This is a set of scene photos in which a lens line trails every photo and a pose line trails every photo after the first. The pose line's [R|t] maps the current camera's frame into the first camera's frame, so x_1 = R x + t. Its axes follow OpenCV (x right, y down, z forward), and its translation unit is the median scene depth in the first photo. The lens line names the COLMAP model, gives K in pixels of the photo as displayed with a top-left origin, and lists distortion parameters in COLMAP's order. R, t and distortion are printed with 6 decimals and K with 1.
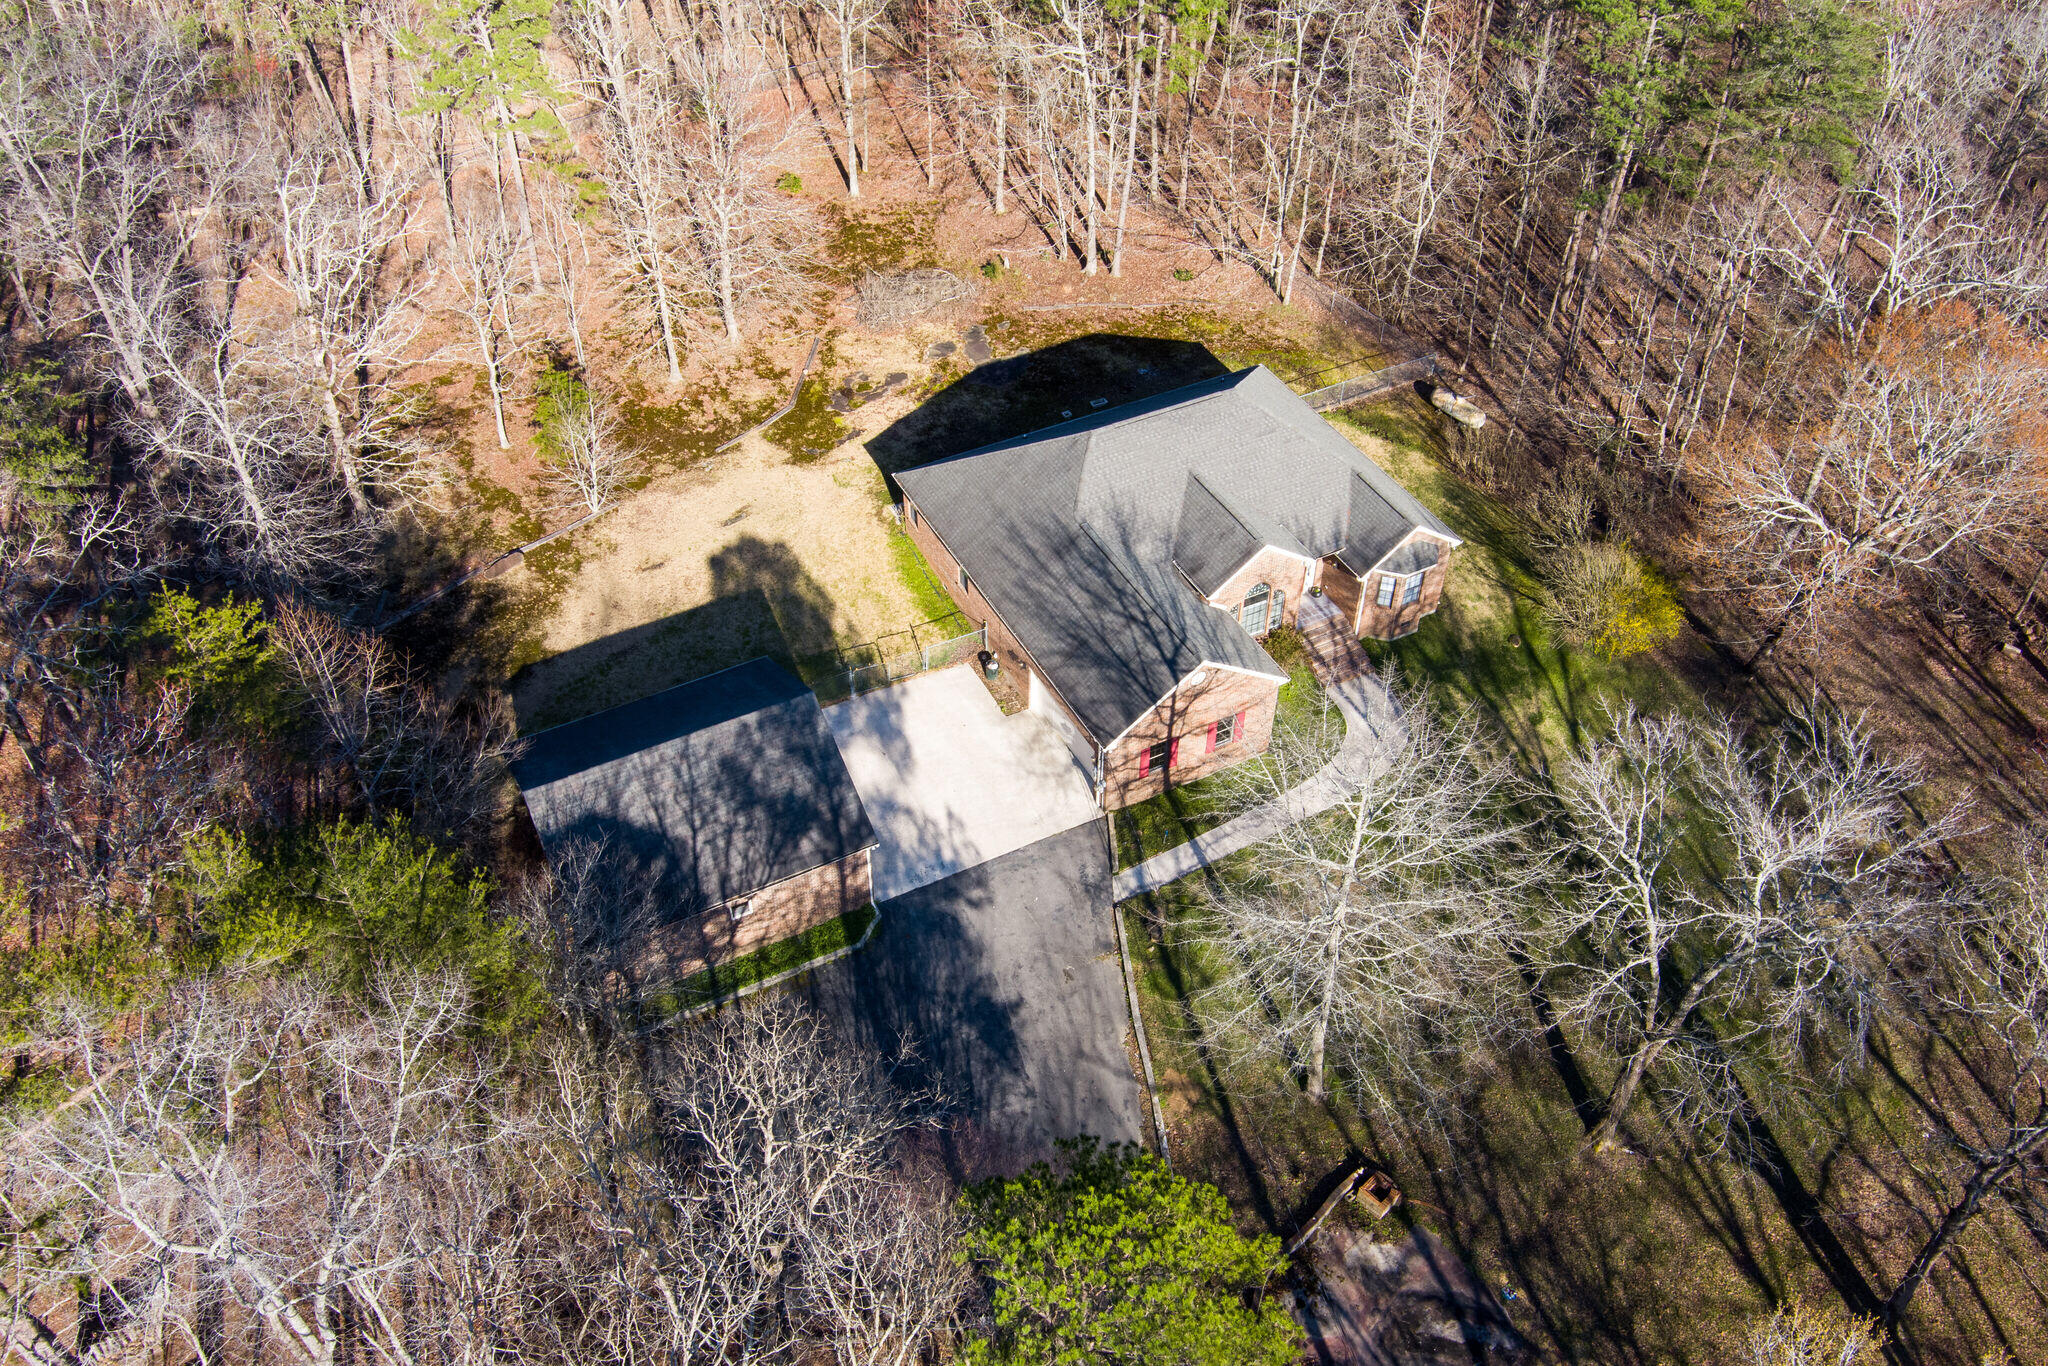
lens RADIAL K [[1653.4, 0, 1024.0], [0, 1653.4, 683.0], [0, 0, 1]] dist [-0.059276, -0.001194]
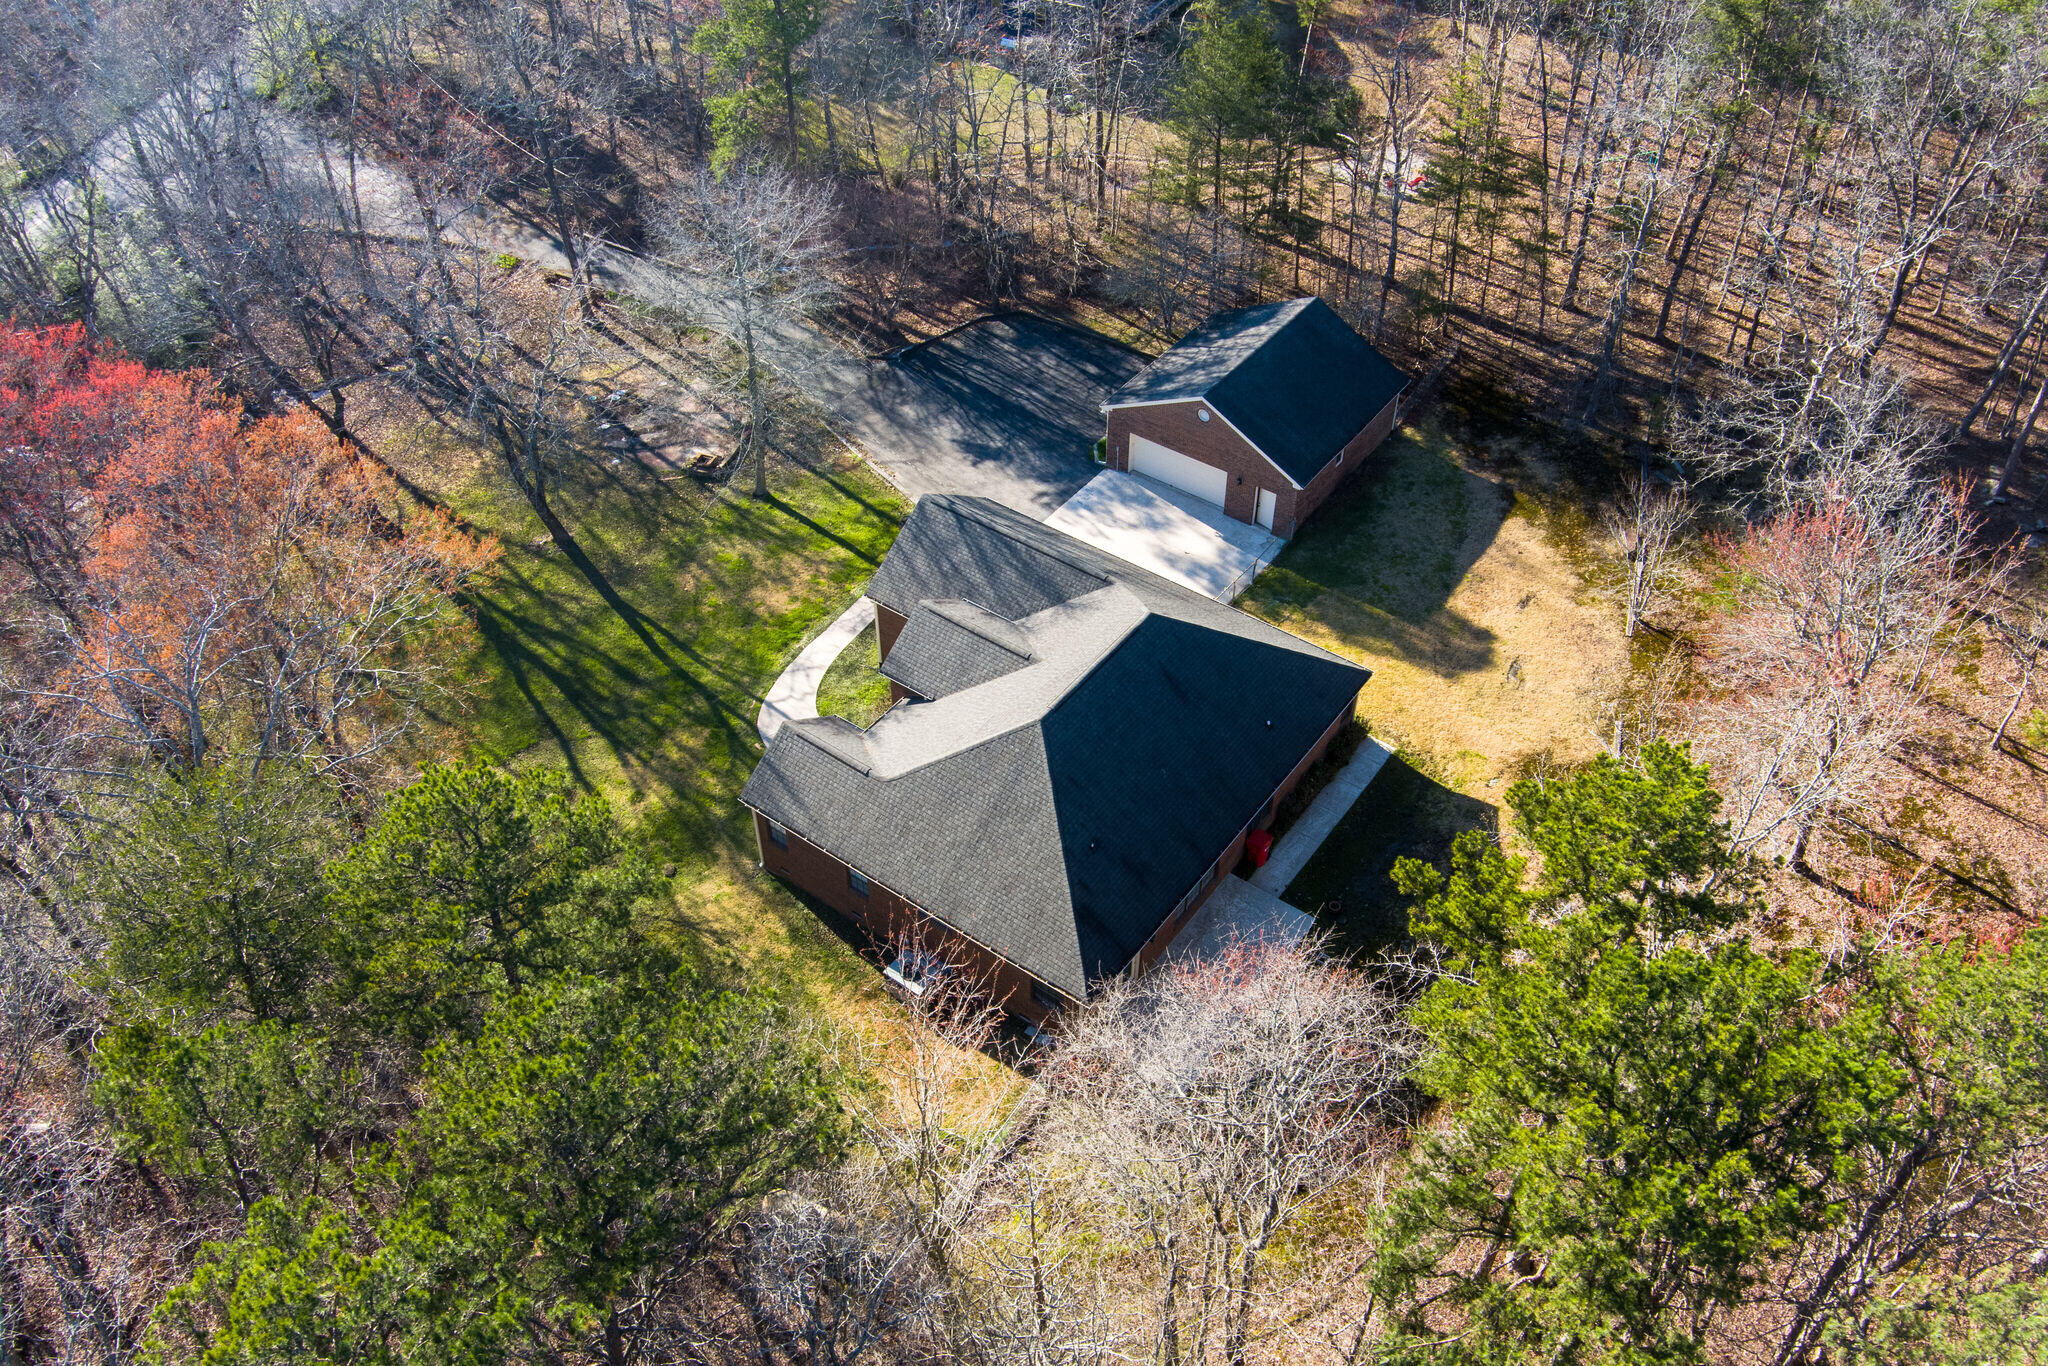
lens RADIAL K [[1653.4, 0, 1024.0], [0, 1653.4, 683.0], [0, 0, 1]] dist [-0.059276, -0.001194]
pose [[-0.895446, 0.307279, -0.322112, 0.389253], [-0.306457, 0.099335, 0.946687, -0.941201], [0.322894, 0.946421, 0.005218, 0.984525]]
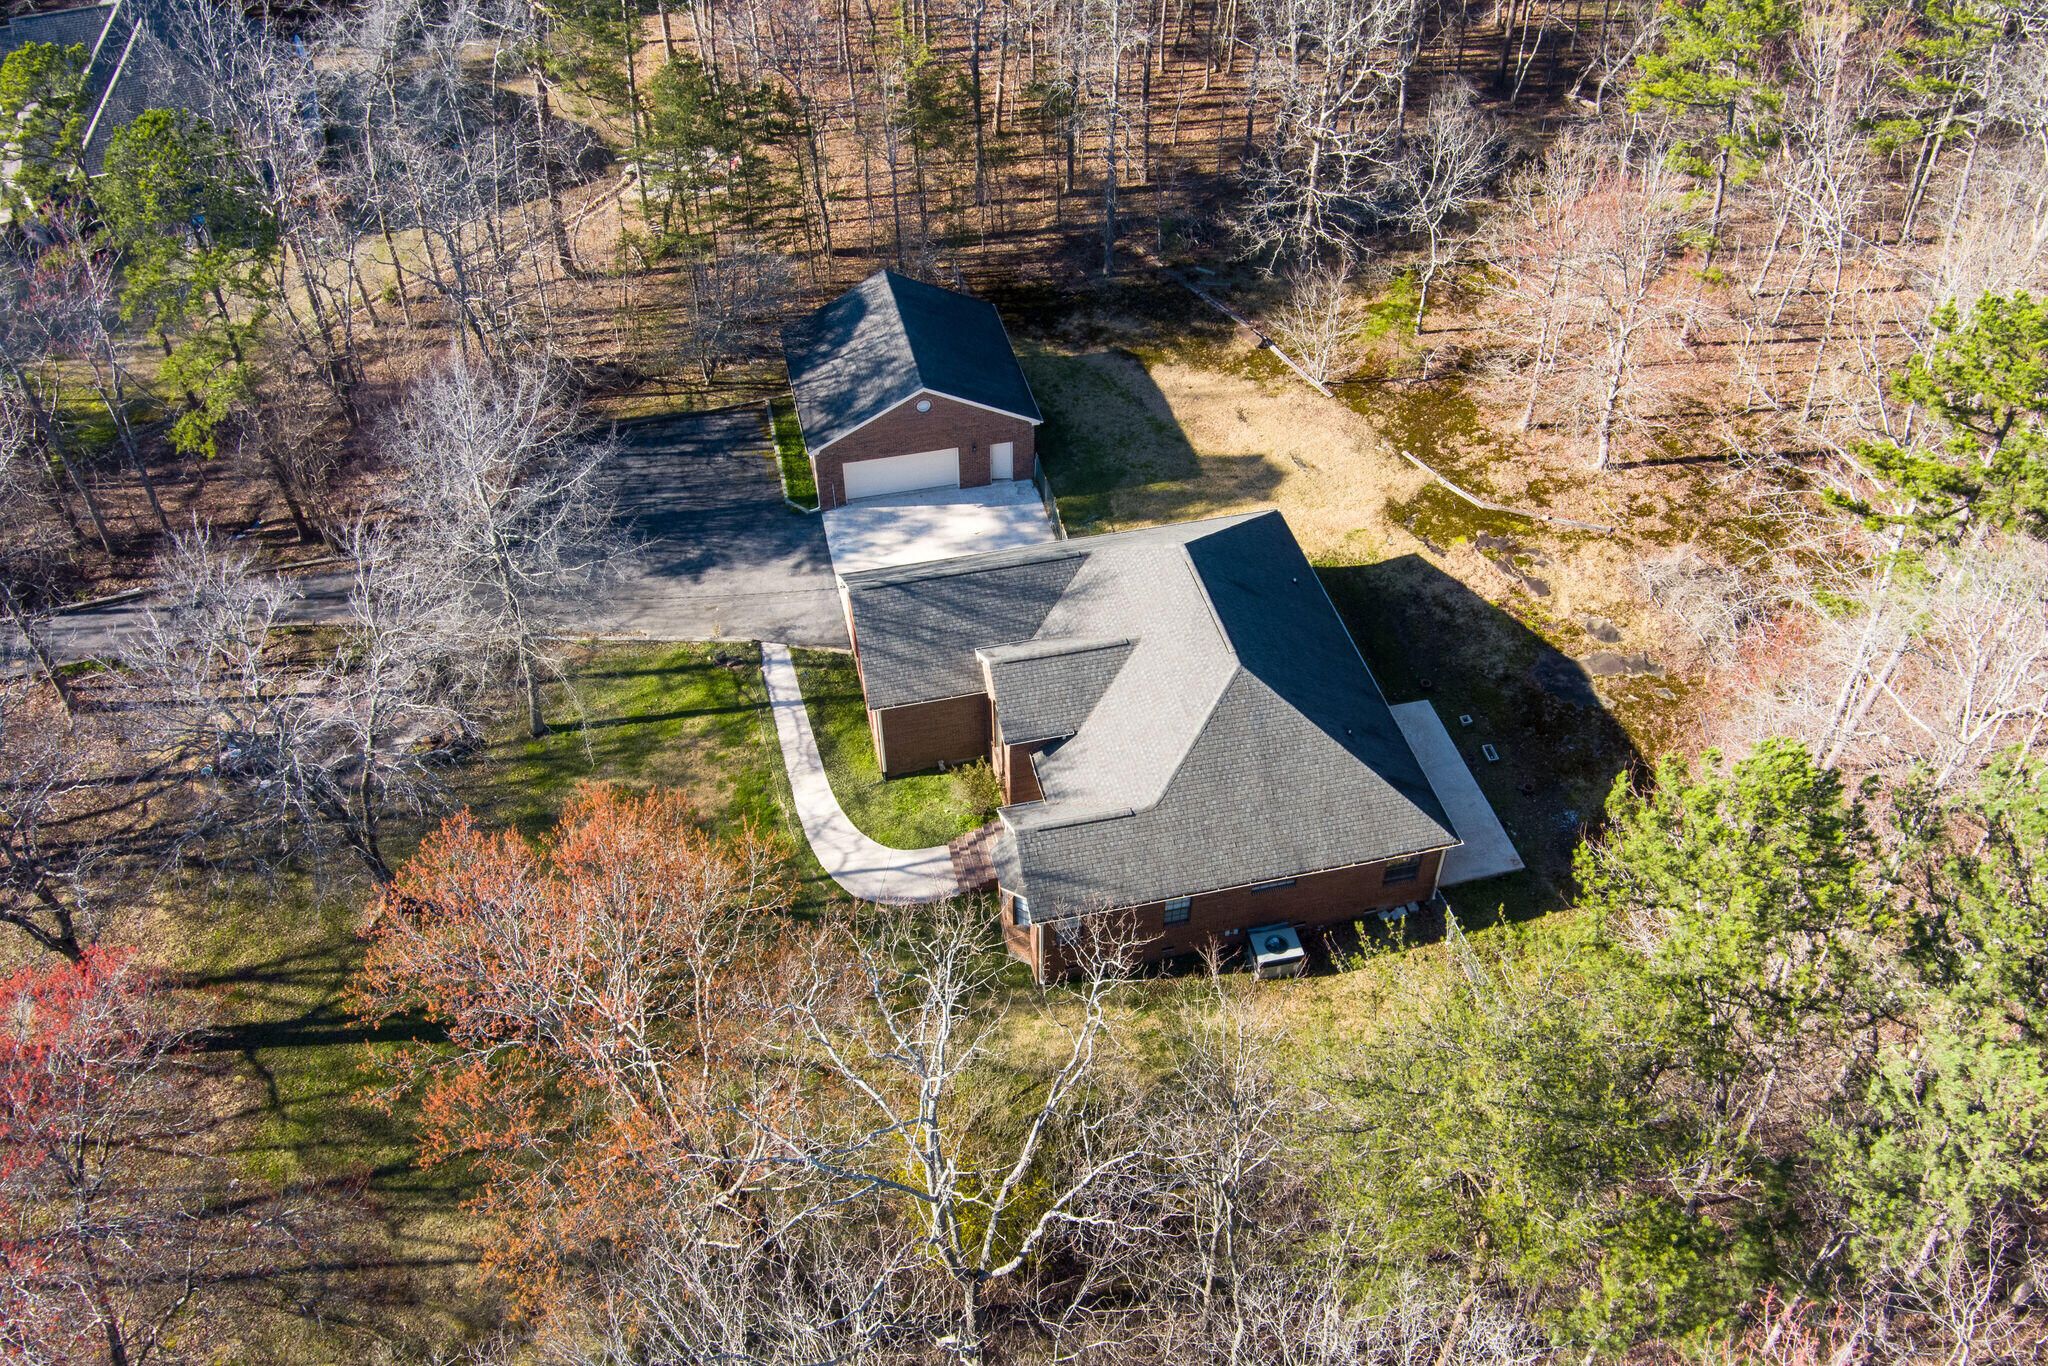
lens RADIAL K [[1653.4, 0, 1024.0], [0, 1653.4, 683.0], [0, 0, 1]] dist [-0.059276, -0.001194]
pose [[-0.251006, 0.668425, -0.700146, 0.739375], [-0.662296, 0.408909, 0.627819, -0.622615], [0.705946, 0.621291, 0.340057, 0.657039]]
